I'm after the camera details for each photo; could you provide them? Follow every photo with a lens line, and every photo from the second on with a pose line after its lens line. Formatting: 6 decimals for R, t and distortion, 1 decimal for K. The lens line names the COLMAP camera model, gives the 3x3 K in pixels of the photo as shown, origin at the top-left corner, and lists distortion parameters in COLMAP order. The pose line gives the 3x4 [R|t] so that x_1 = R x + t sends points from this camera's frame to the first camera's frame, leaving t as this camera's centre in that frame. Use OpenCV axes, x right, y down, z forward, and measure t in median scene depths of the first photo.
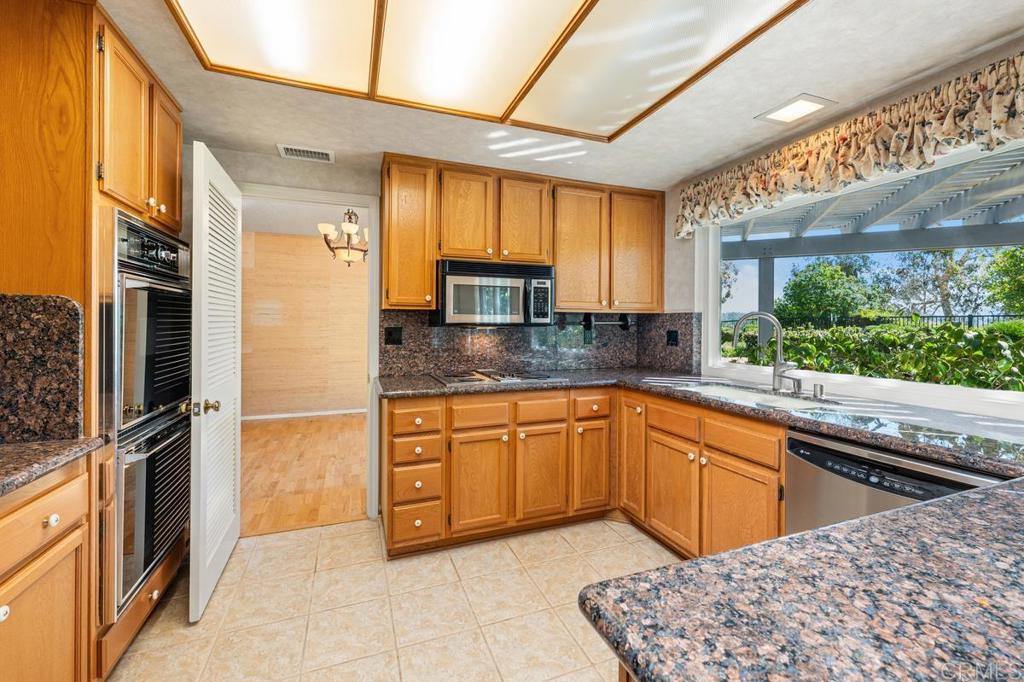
lens RADIAL K [[416.7, 0, 511.0], [0, 416.7, 322.5], [0, 0, 1]] dist [-0.000331, 0.000162]
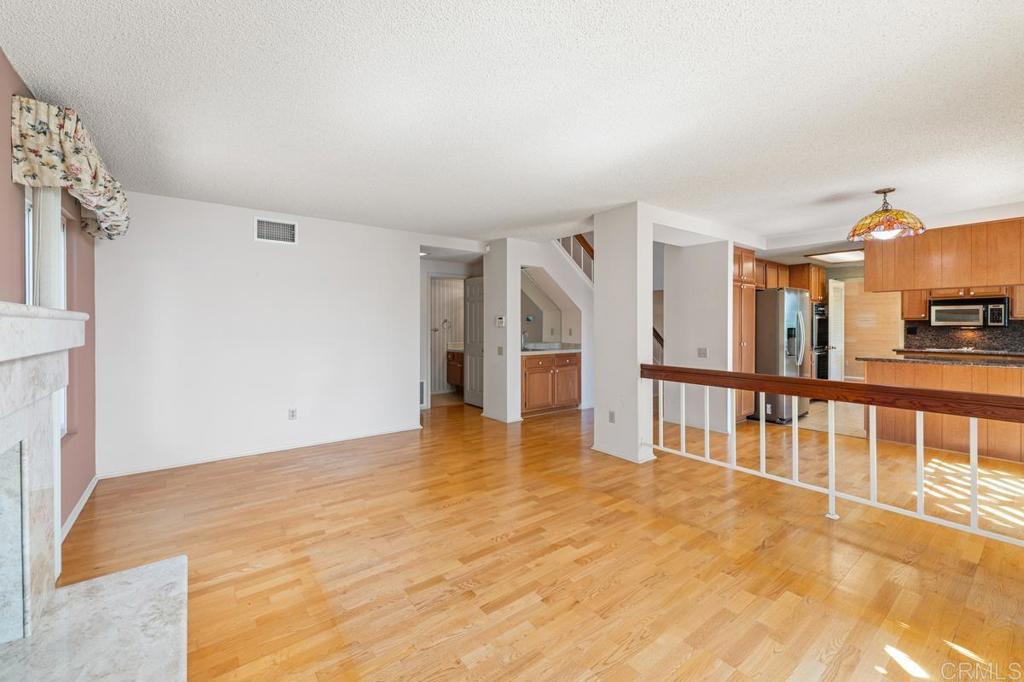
lens RADIAL K [[415.0, 0, 510.6], [0, 415.0, 327.5], [0, 0, 1]] dist [0.001092, 0.000201]
pose [[0.282505, 0.002130, -0.959263, 1.500971], [0.002458, 0.999993, 0.002944, -0.000415], [0.959263, -0.003190, 0.282498, -2.089957]]
